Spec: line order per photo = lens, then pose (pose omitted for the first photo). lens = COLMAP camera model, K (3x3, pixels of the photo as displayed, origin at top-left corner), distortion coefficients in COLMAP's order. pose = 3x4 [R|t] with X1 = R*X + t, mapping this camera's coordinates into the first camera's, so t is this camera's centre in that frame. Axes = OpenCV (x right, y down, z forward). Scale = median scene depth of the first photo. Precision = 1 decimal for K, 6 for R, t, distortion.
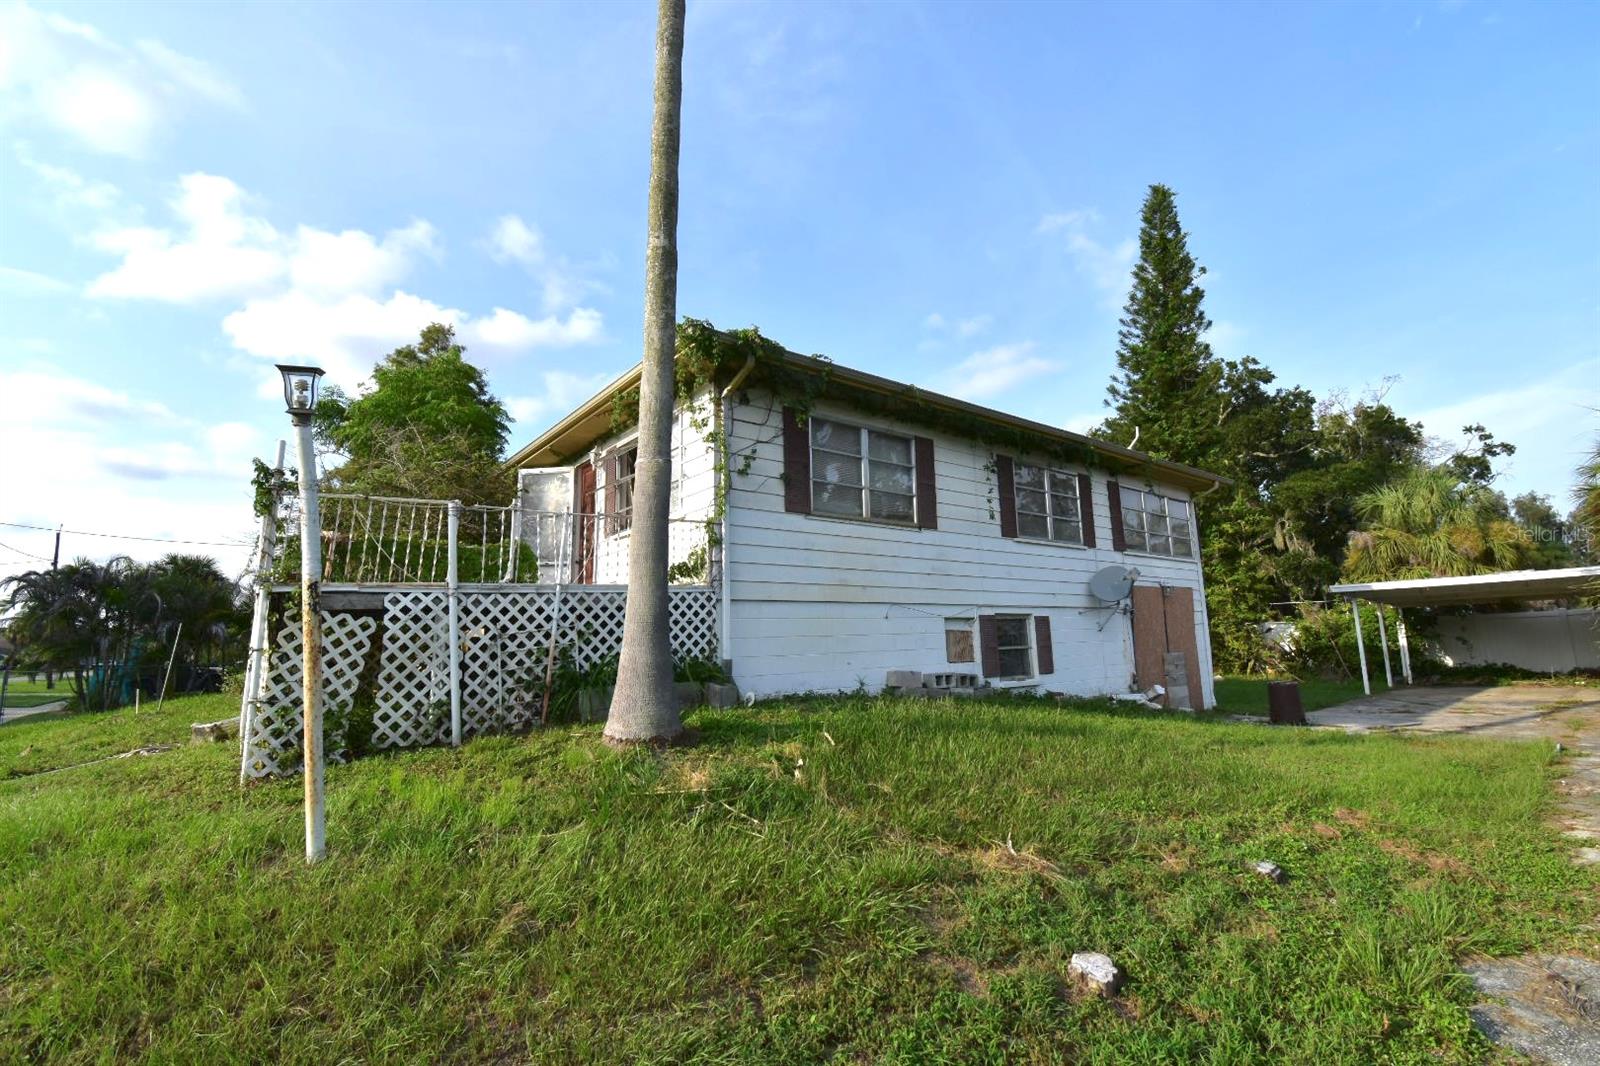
lens RADIAL K [[742.6, 0, 830.9], [0, 742.6, 532.3], [0, 0, 1]] dist [0.022502, -0.028541]
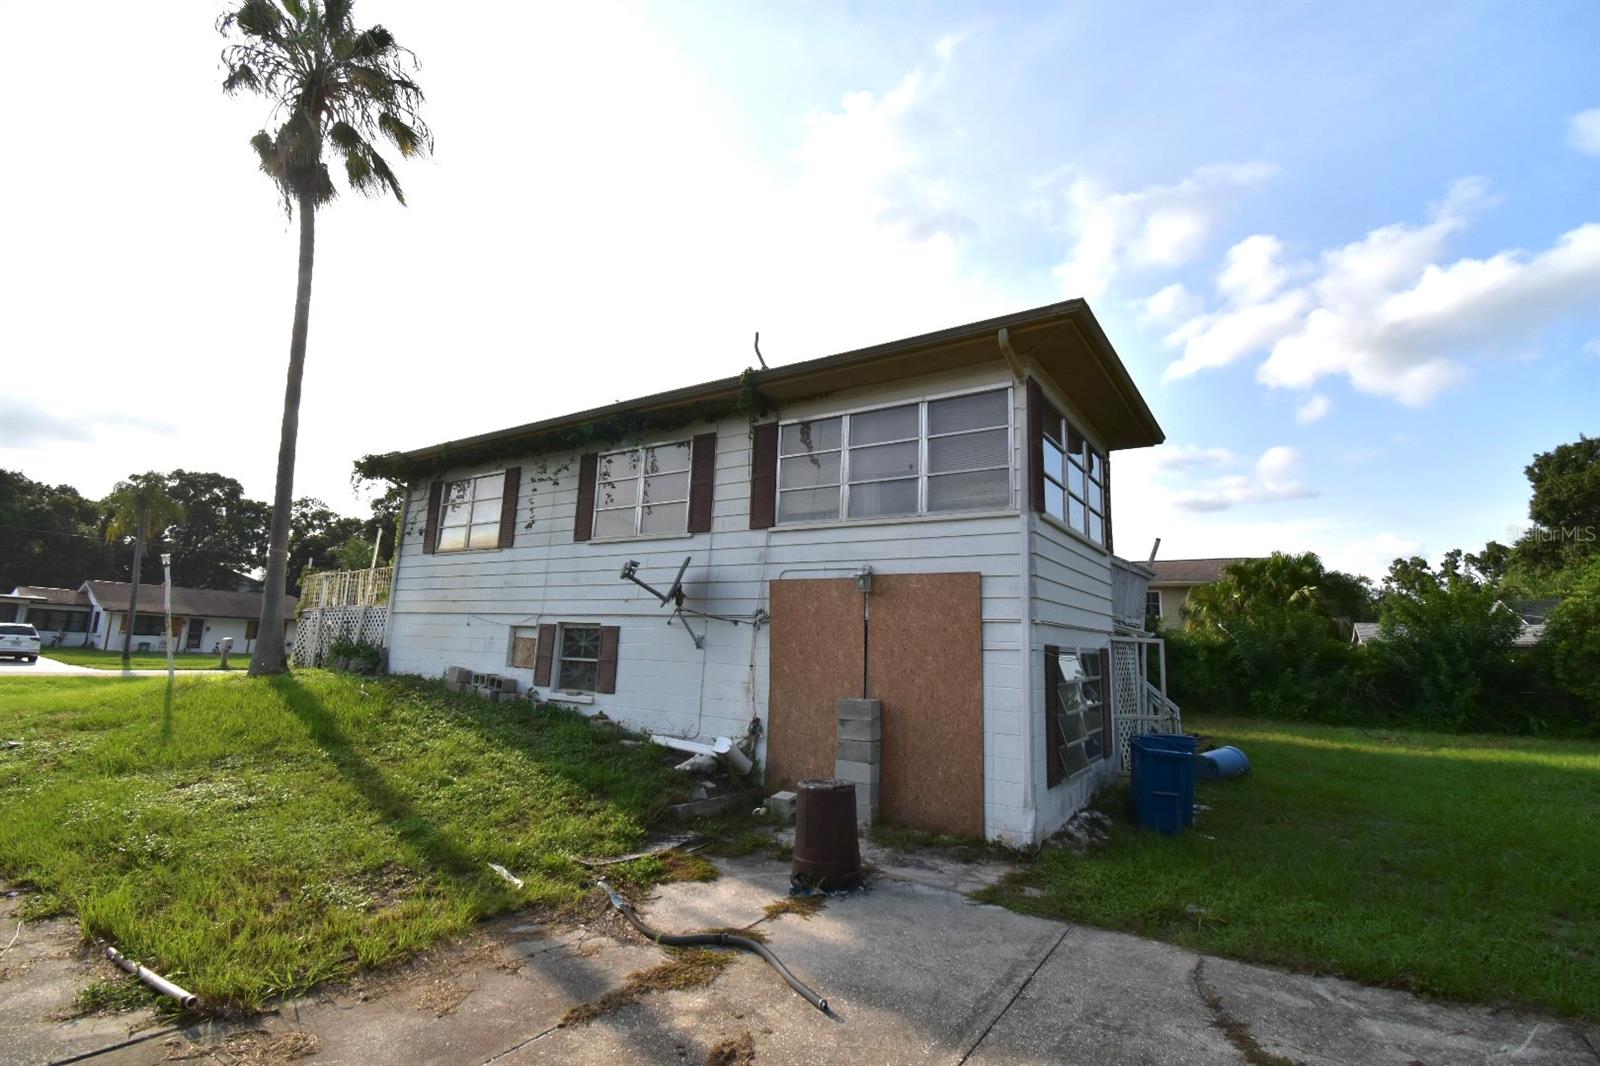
lens RADIAL K [[742.6, 0, 830.9], [0, 742.6, 532.3], [0, 0, 1]] dist [0.022502, -0.028541]
pose [[0.255917, -0.116811, -0.959615, 0.566655], [0.094255, 0.990958, -0.095489, 0.053278], [0.962093, -0.066012, 0.264613, 0.486770]]
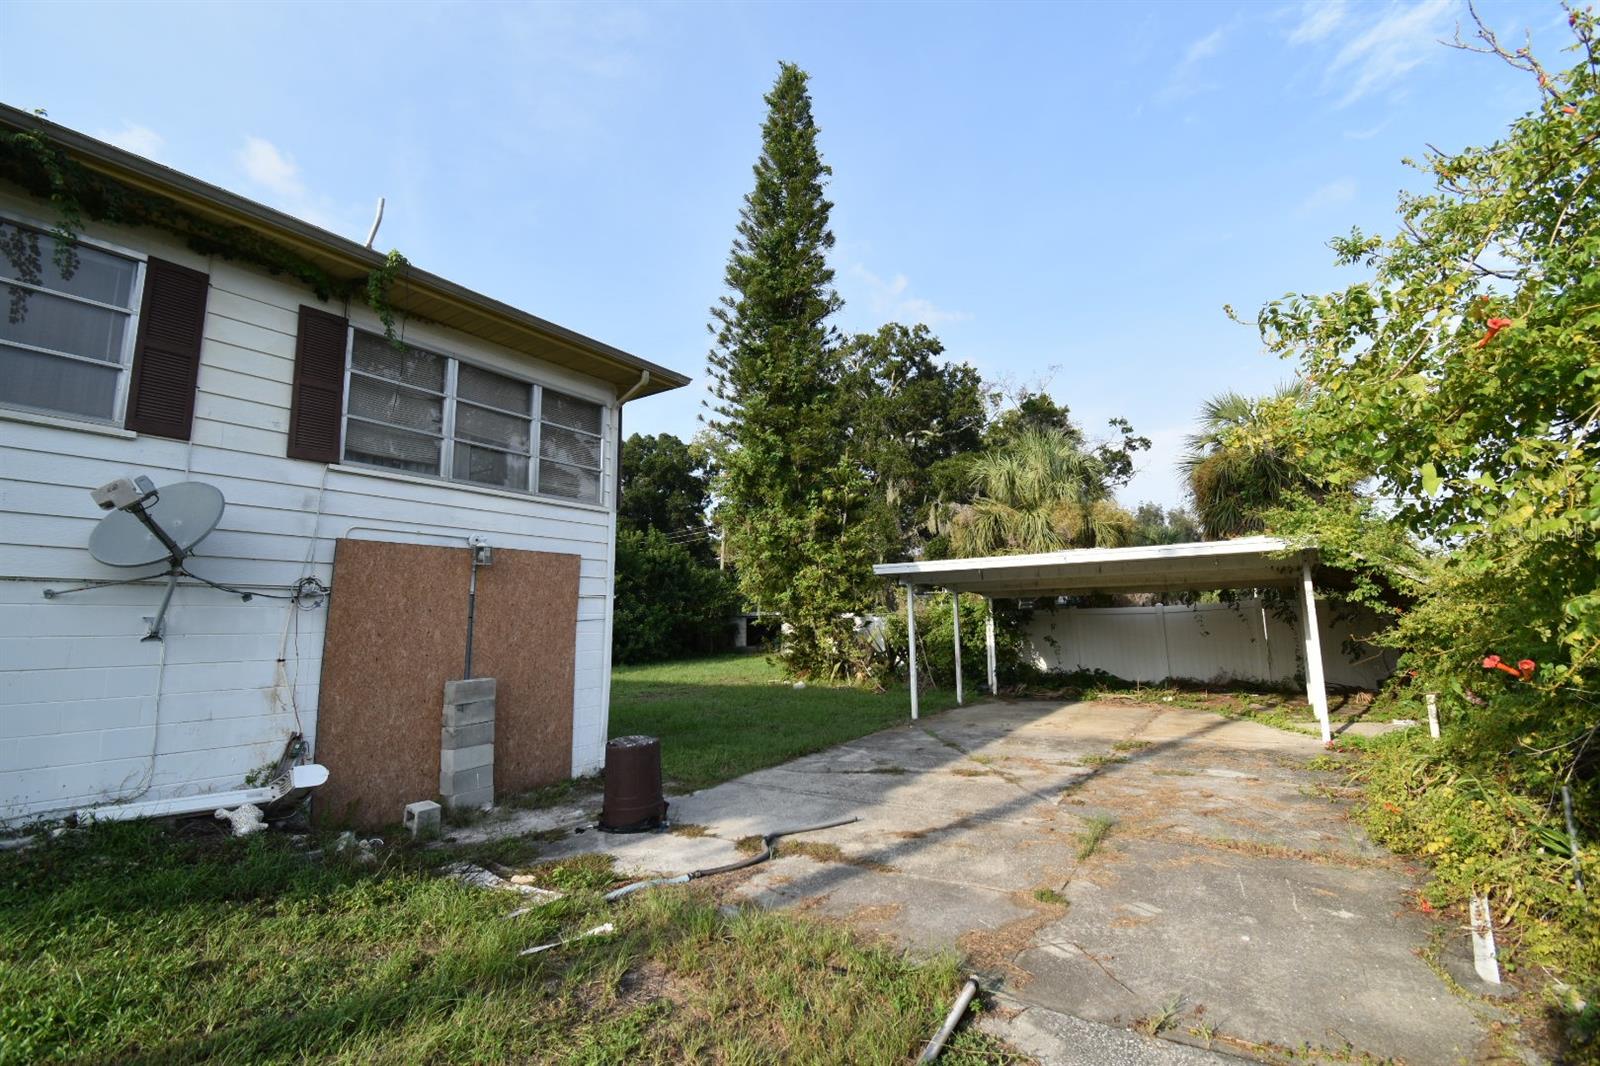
lens RADIAL K [[742.6, 0, 830.9], [0, 742.6, 532.3], [0, 0, 1]] dist [0.022502, -0.028541]
pose [[0.949059, 0.046246, 0.311687, 0.301859], [-0.052723, 0.998532, 0.012383, 0.025492], [-0.310657, -0.028185, 0.950104, 0.257583]]
